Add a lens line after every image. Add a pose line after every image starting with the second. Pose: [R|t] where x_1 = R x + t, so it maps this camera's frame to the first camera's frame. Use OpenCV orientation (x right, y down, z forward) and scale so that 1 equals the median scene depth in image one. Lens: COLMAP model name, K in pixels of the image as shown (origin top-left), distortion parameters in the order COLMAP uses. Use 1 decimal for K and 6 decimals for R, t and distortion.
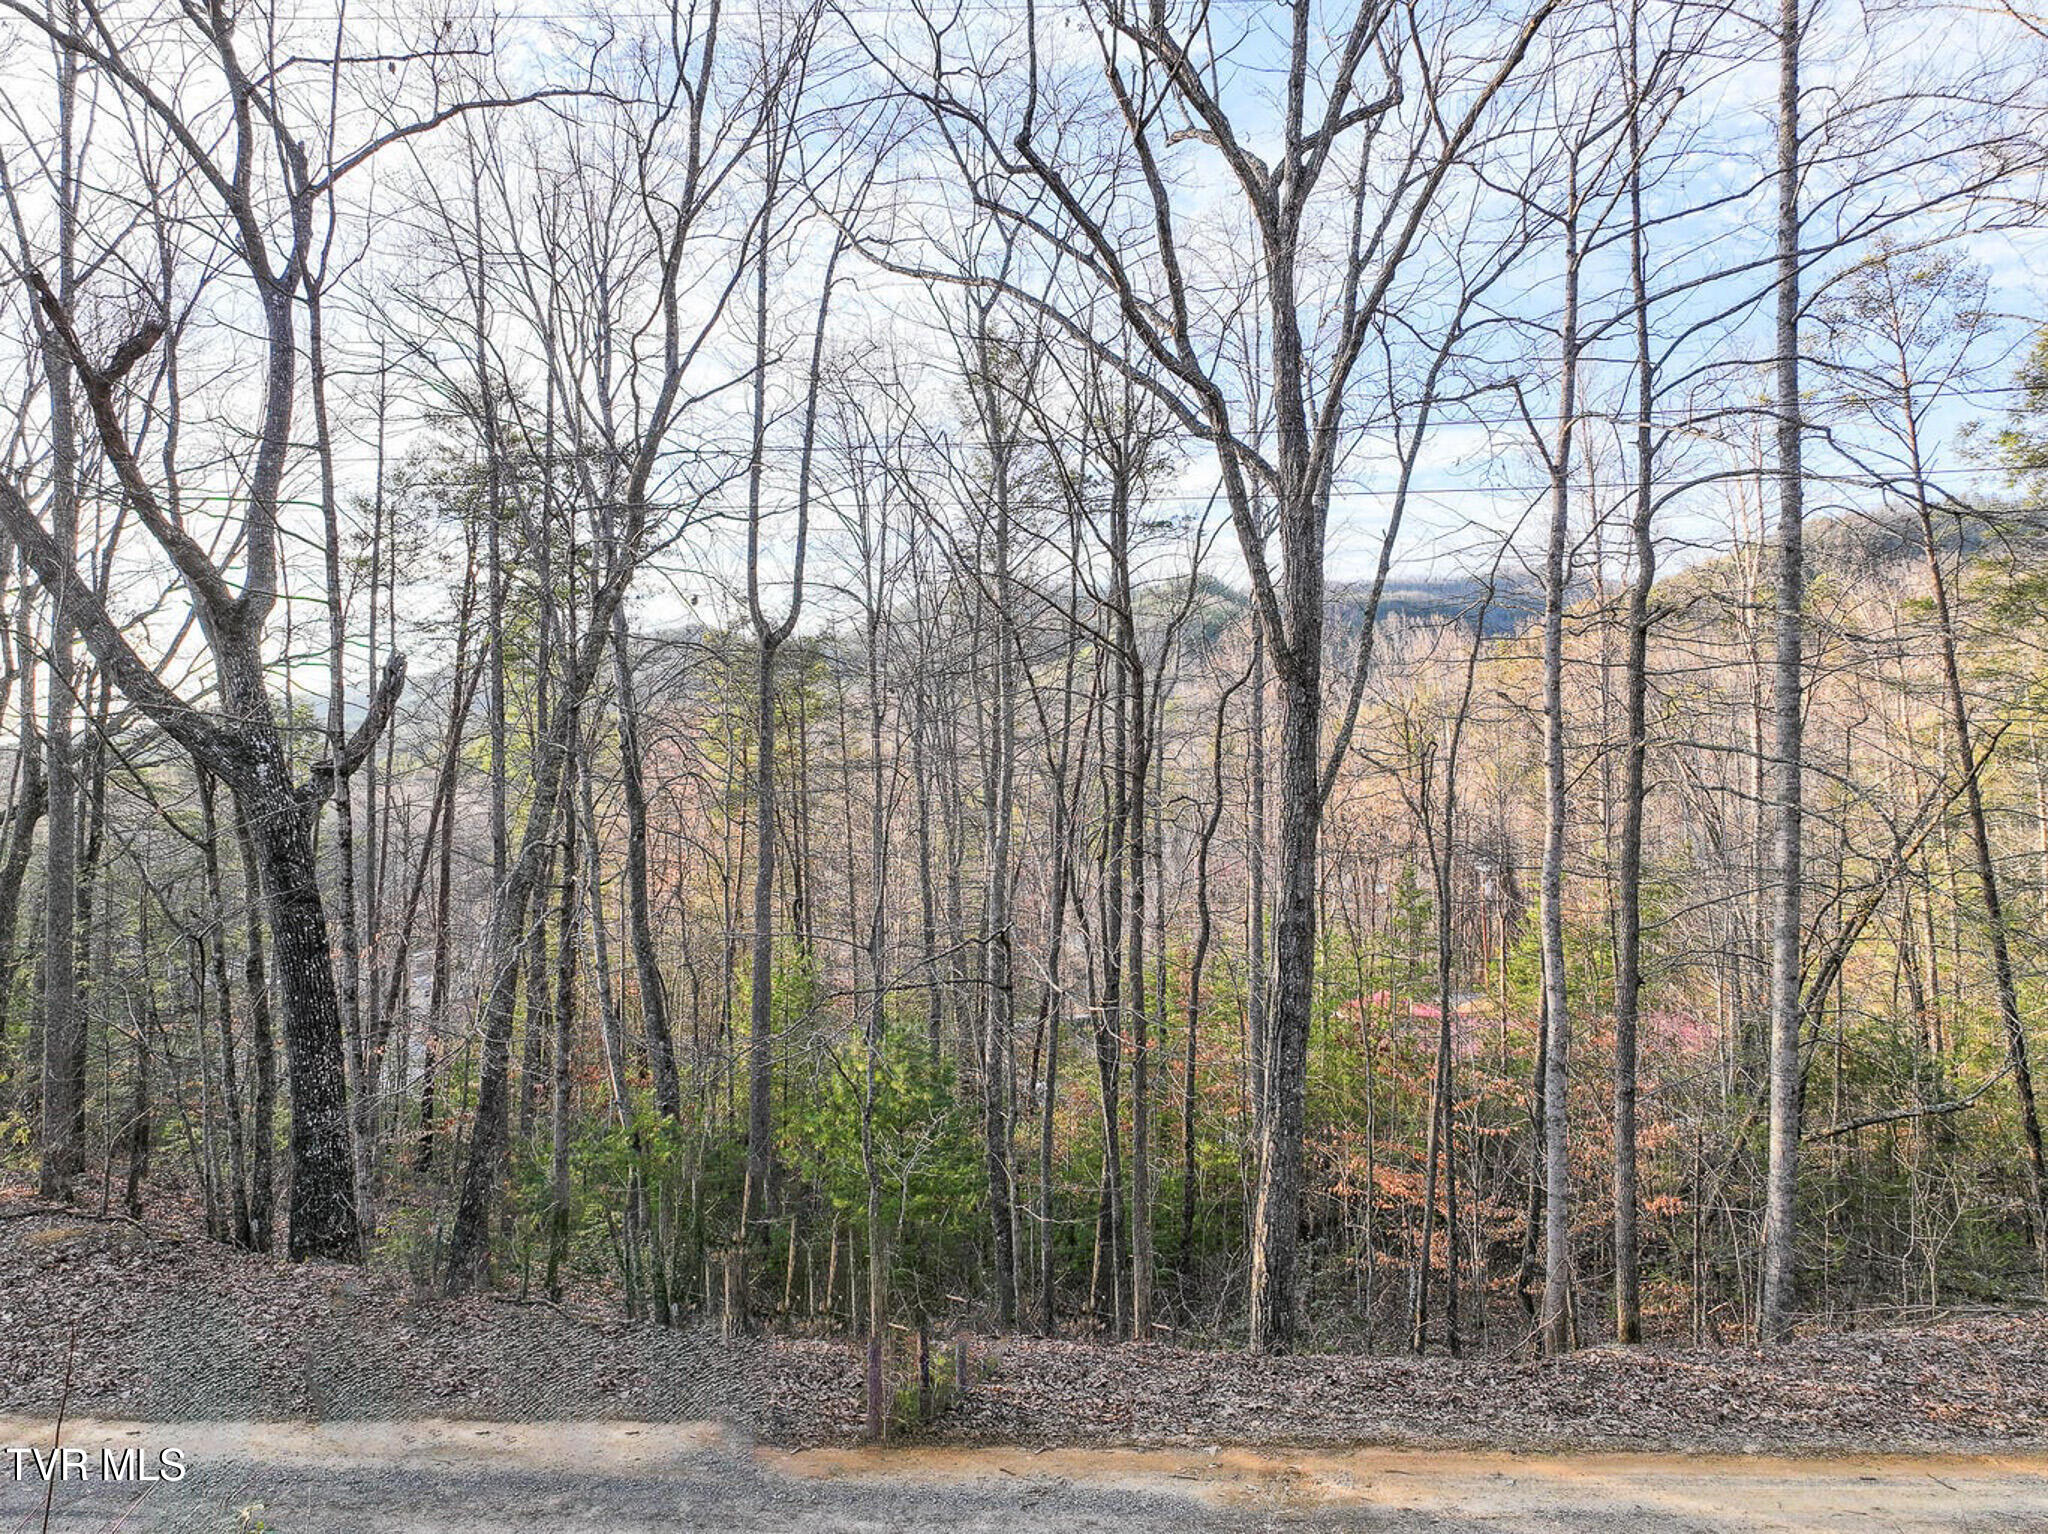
lens RADIAL K [[1432.1, 0, 1024.2], [0, 1432.1, 764.8], [0, 0, 1]] dist [0.005798, 0.007827]
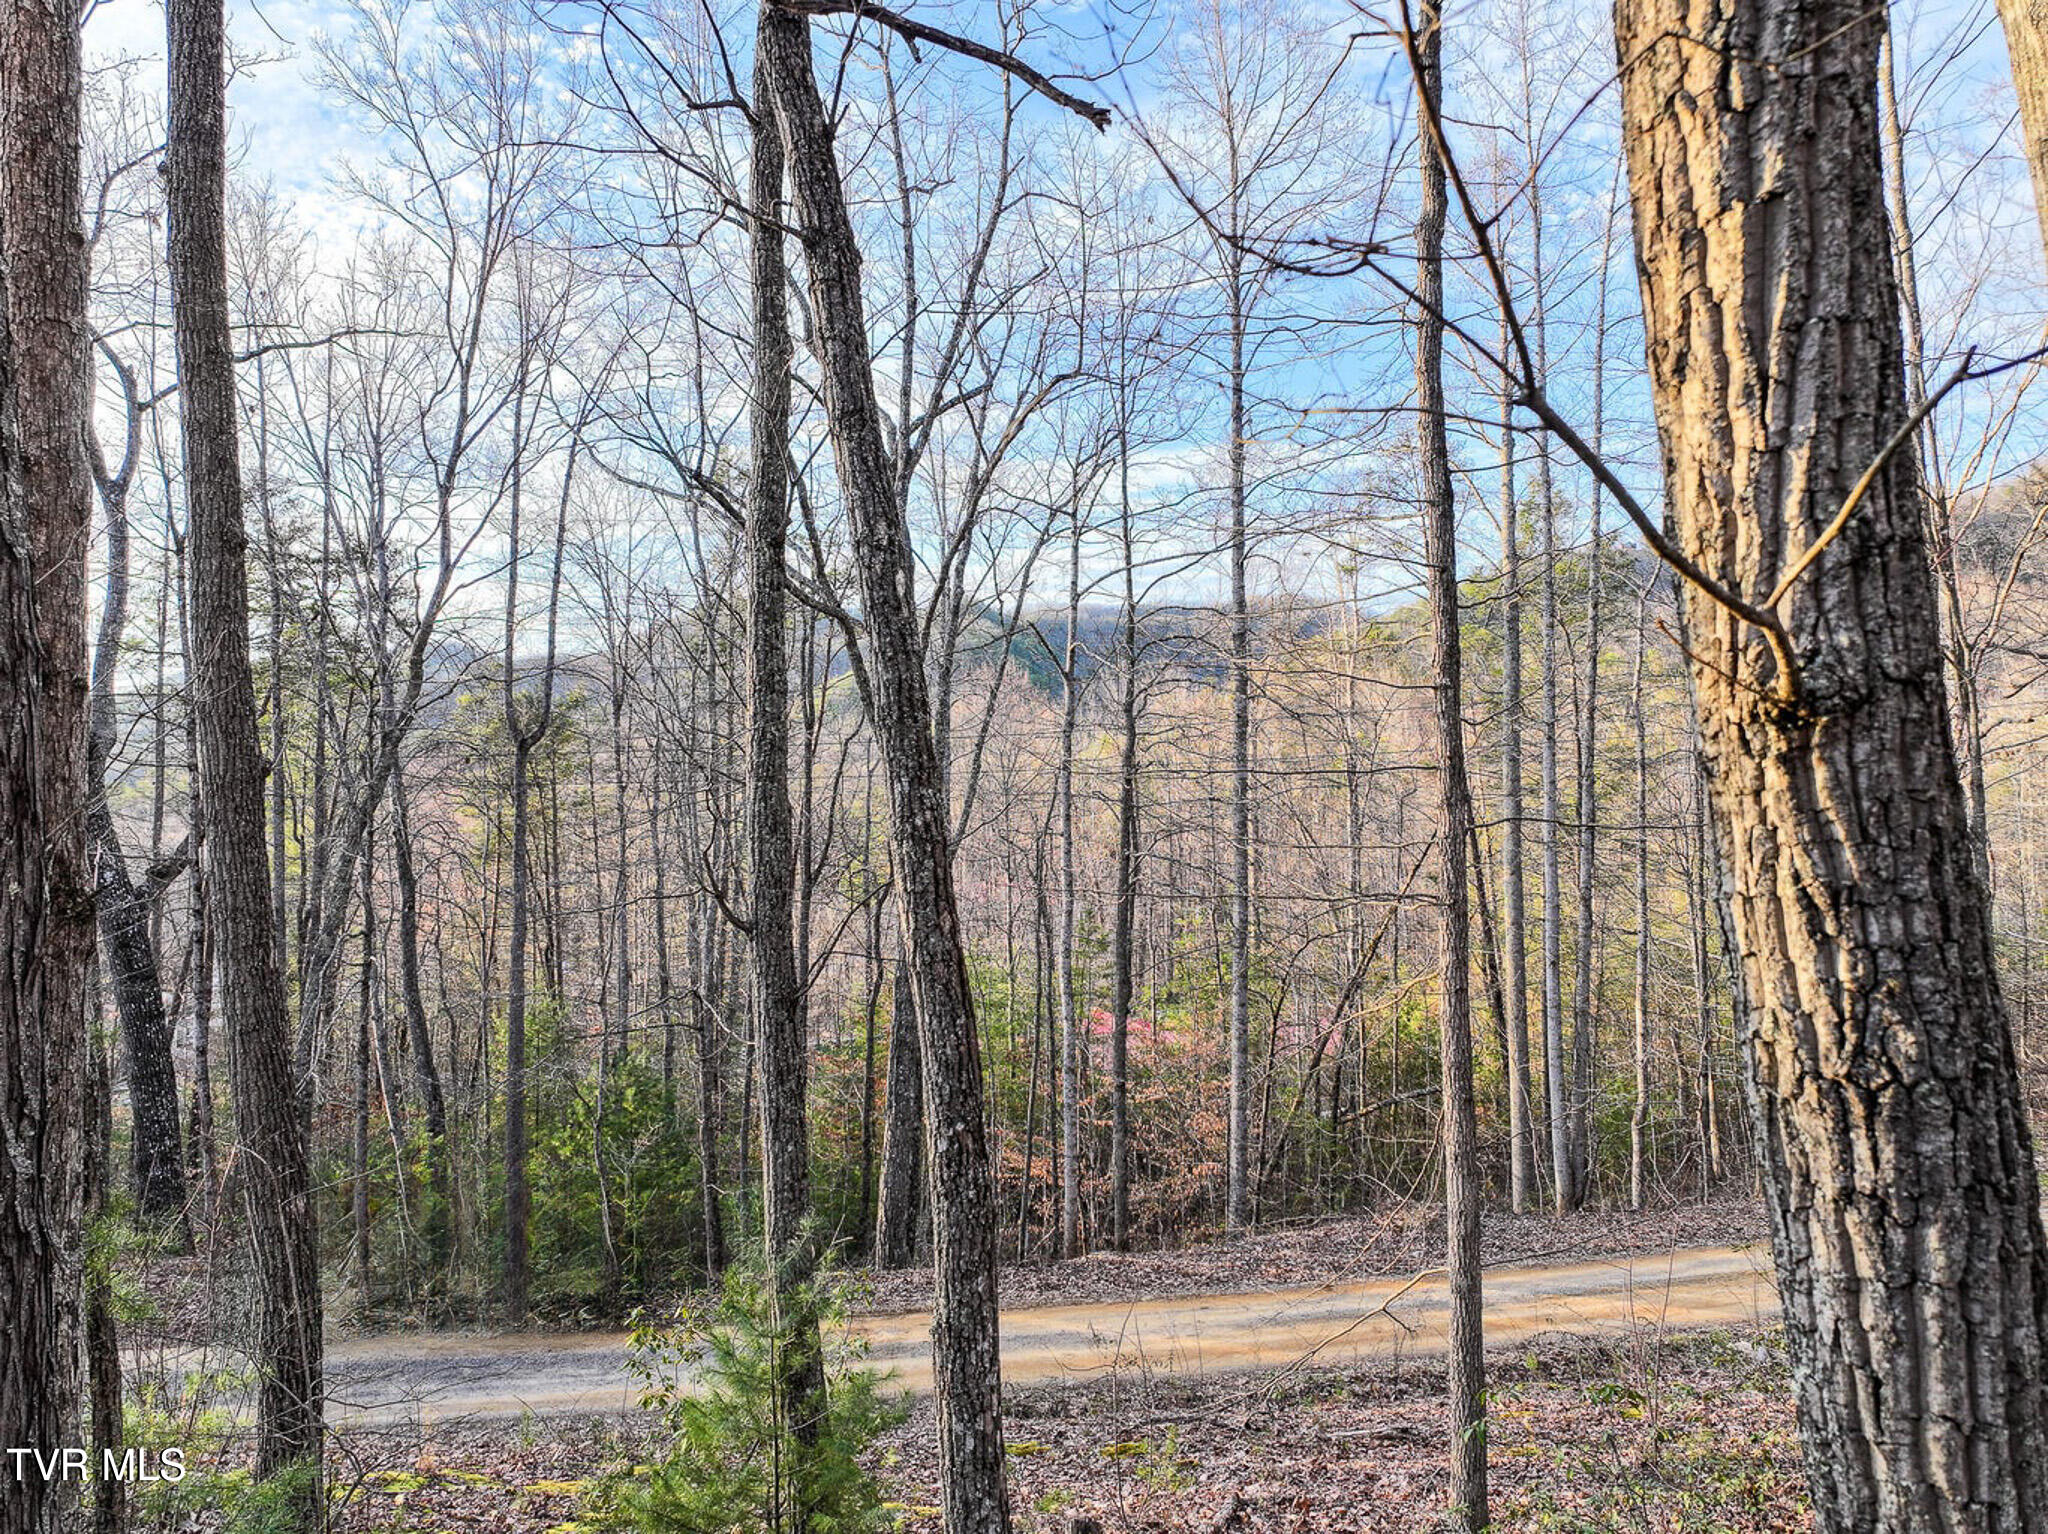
lens RADIAL K [[1432.1, 0, 1023.3], [0, 1432.1, 768.2], [0, 0, 1]] dist [0.005798, 0.007827]
pose [[0.987317, -0.002850, 0.158738, 0.067338], [0.004783, 0.999919, -0.011799, -0.069049], [-0.158691, 0.012408, 0.987250, -0.372459]]
